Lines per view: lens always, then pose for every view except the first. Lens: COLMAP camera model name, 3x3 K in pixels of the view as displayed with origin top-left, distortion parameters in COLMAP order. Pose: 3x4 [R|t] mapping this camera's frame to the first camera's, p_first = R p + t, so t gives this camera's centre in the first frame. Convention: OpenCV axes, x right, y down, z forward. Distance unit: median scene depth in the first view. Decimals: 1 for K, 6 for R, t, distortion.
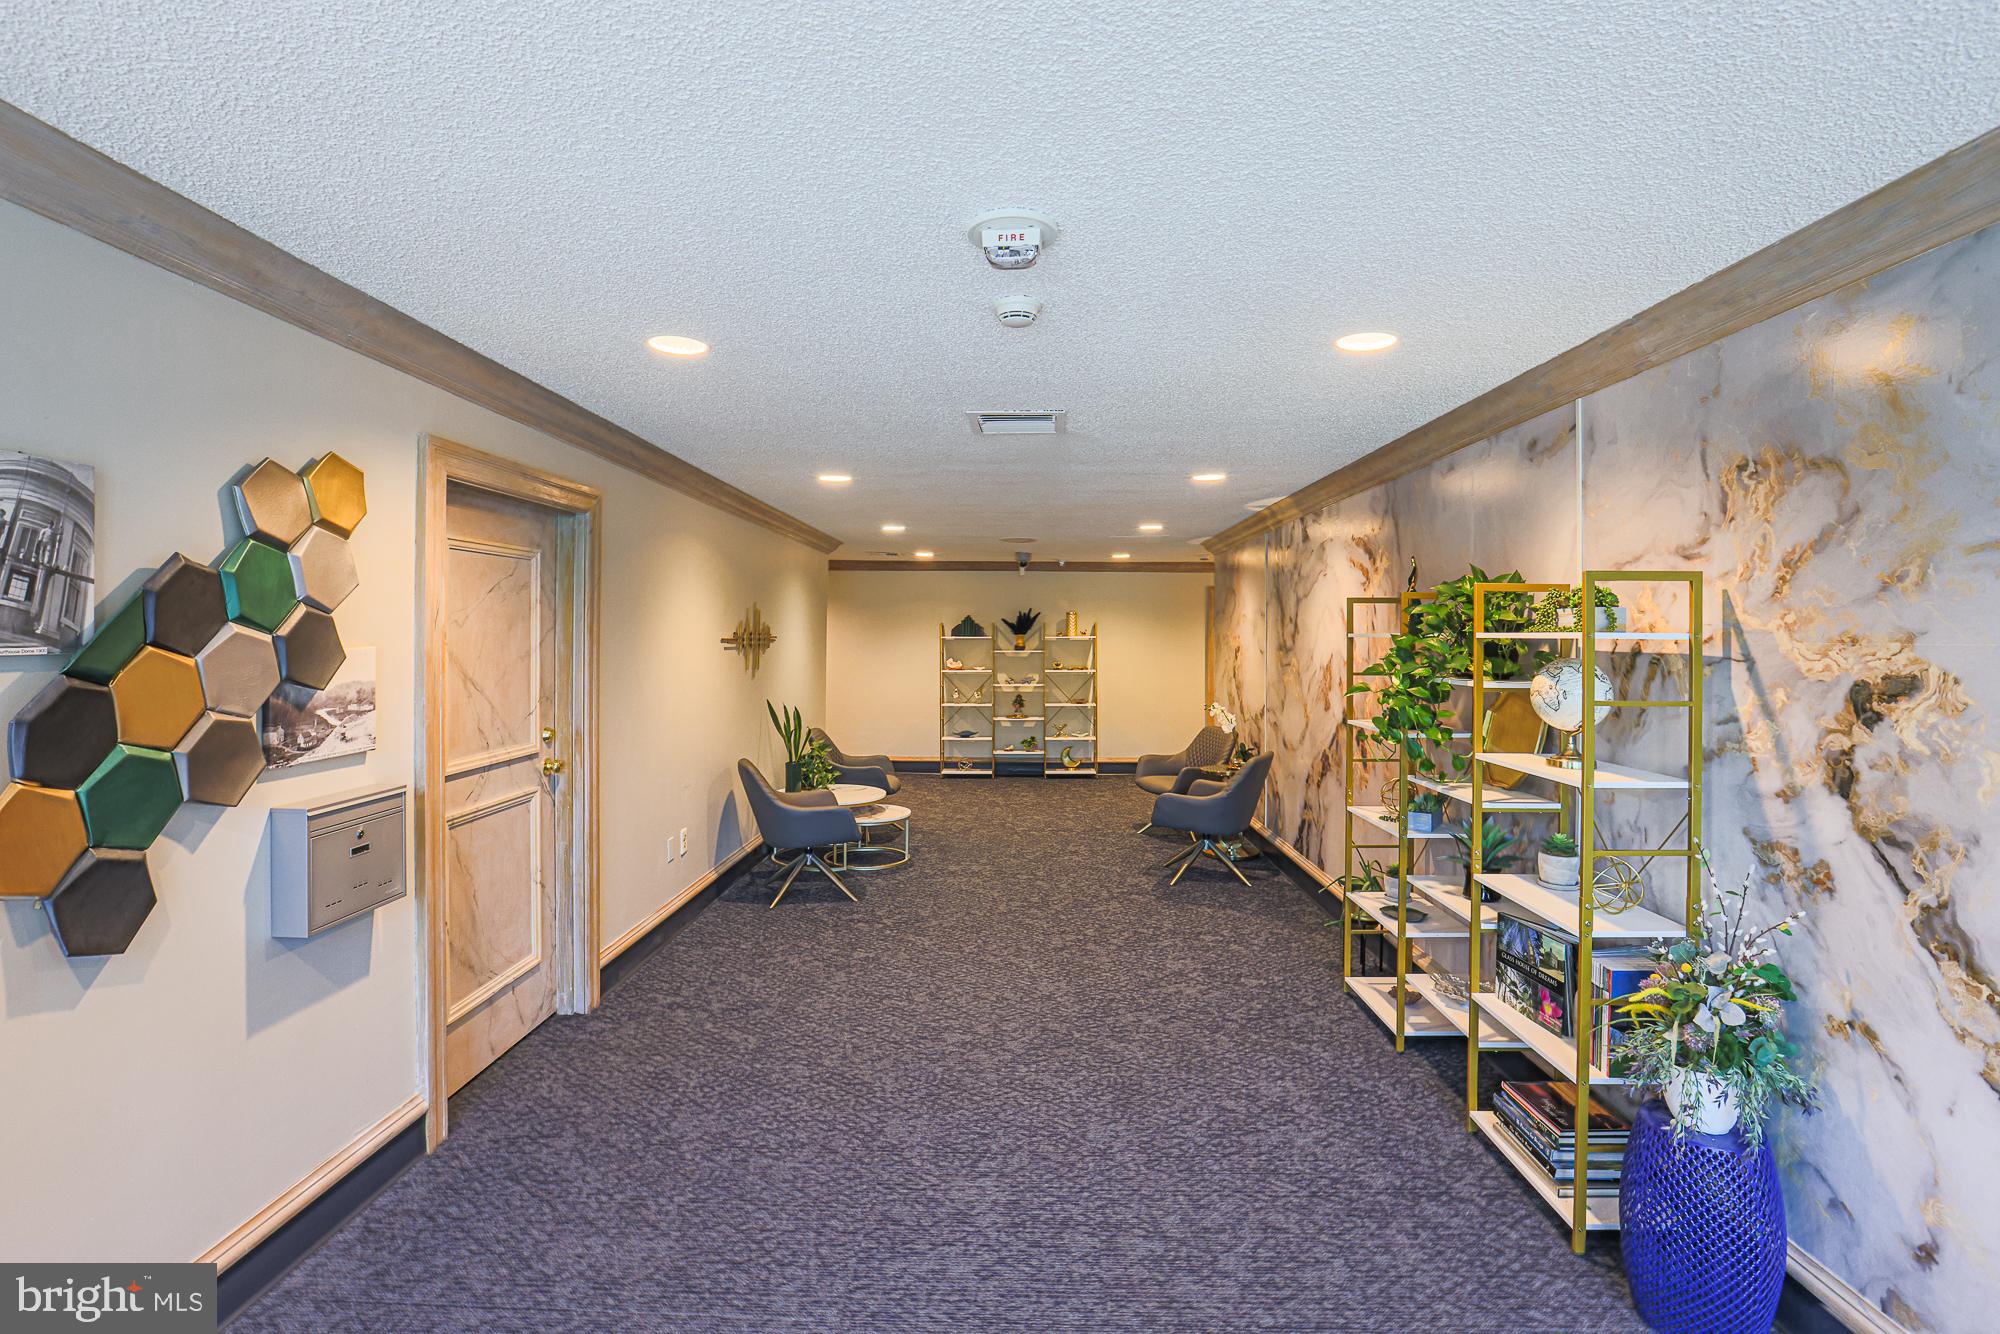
lens RADIAL K [[914.2, 0, 1000.9], [0, 914.2, 658.5], [0, 0, 1]] dist [-0.000200, -0.000033]
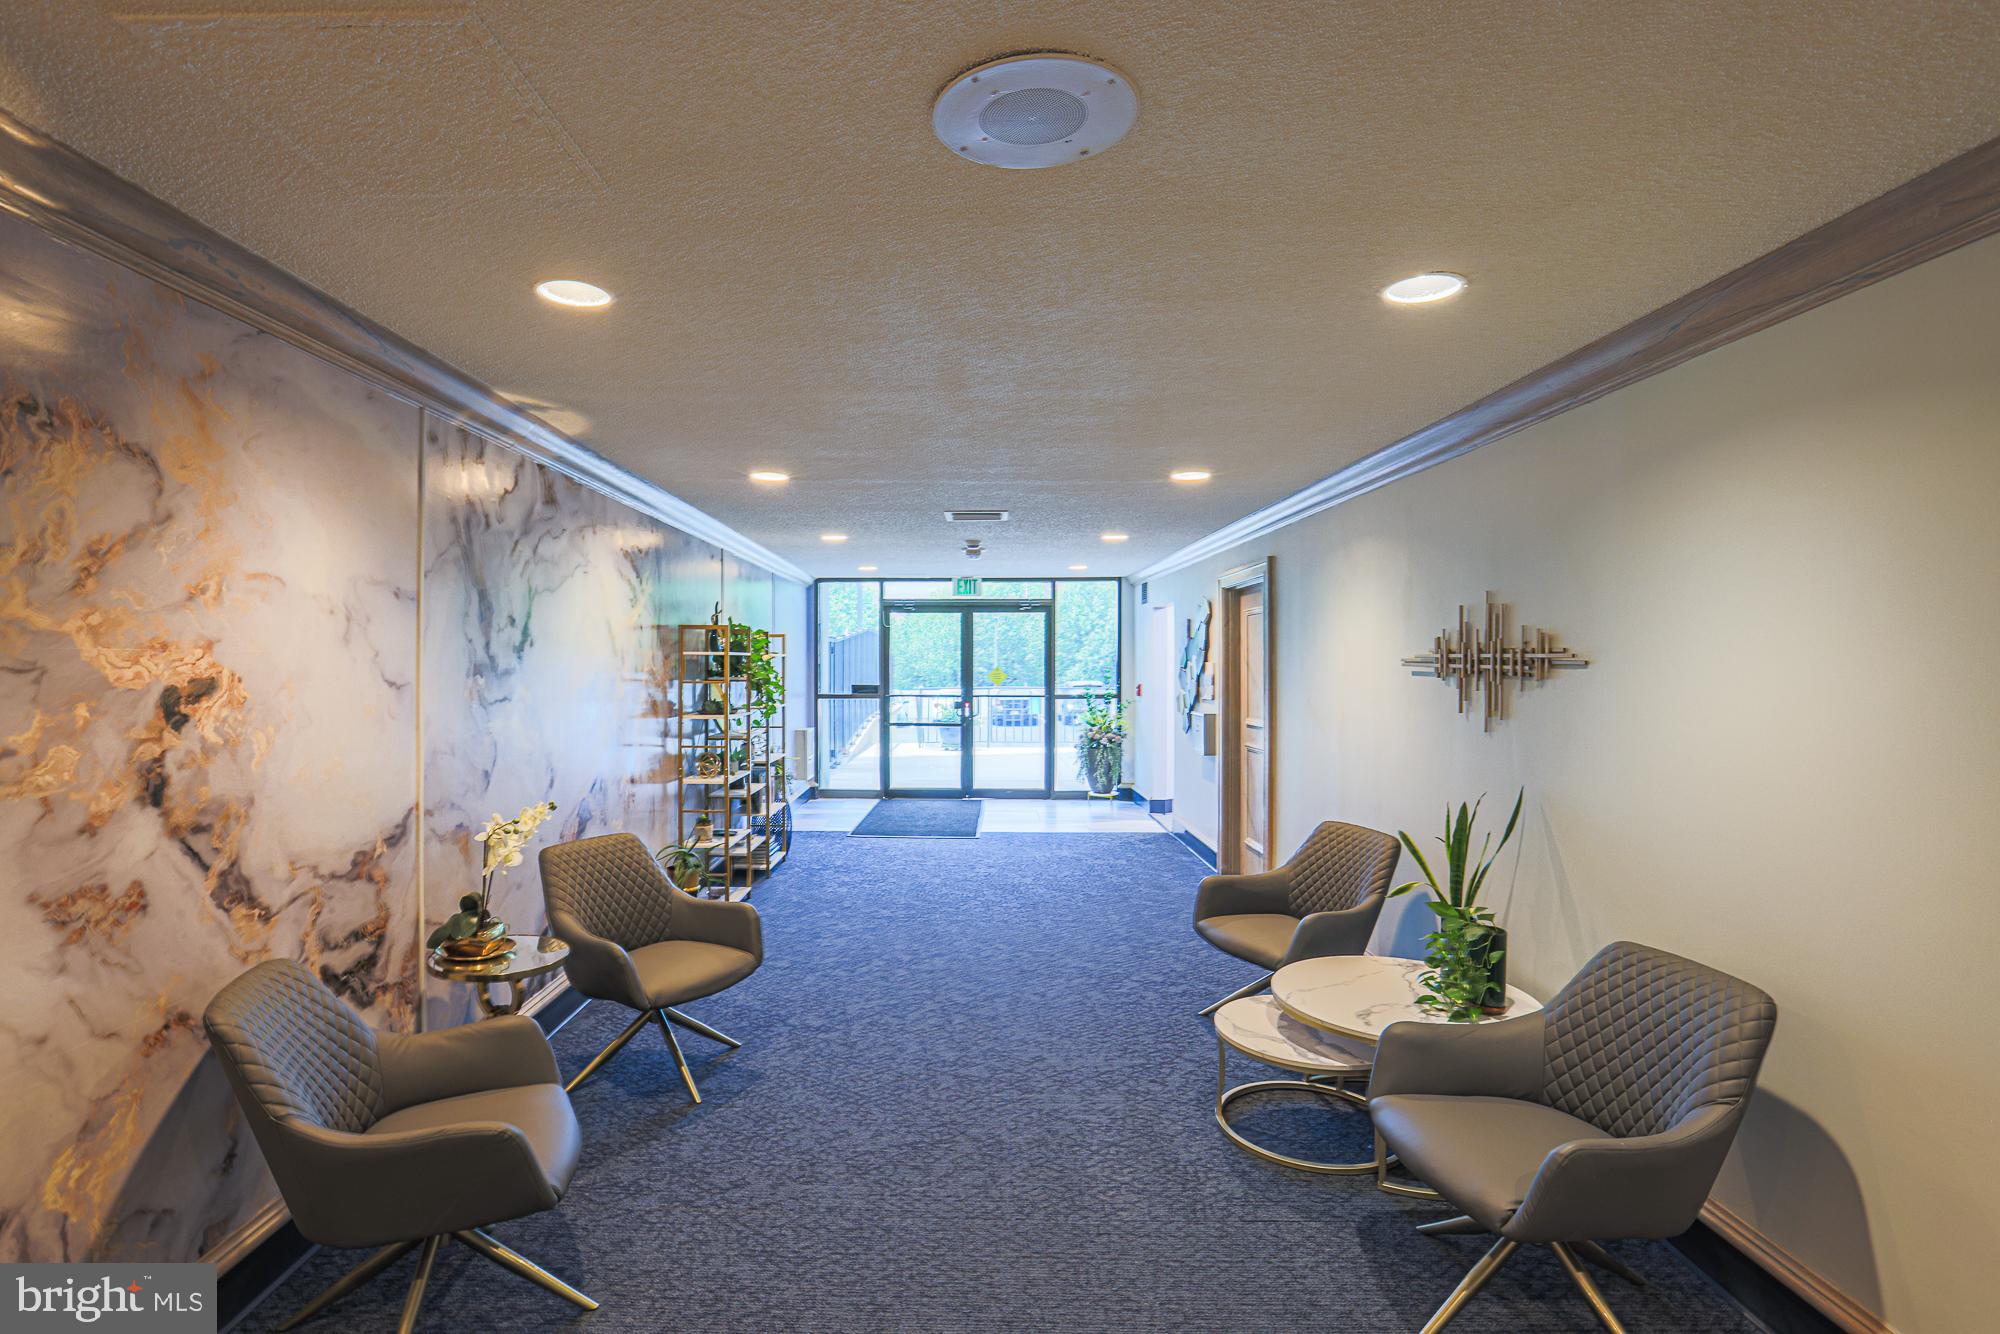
lens RADIAL K [[914.2, 0, 997.7], [0, 914.2, 658.7], [0, 0, 1]] dist [-0.000200, -0.000033]
pose [[-0.995785, -0.013980, -0.090652, 0.115072], [-0.015519, 0.999747, 0.016299, -0.036990], [0.090401, 0.017637, -0.995749, 2.107537]]
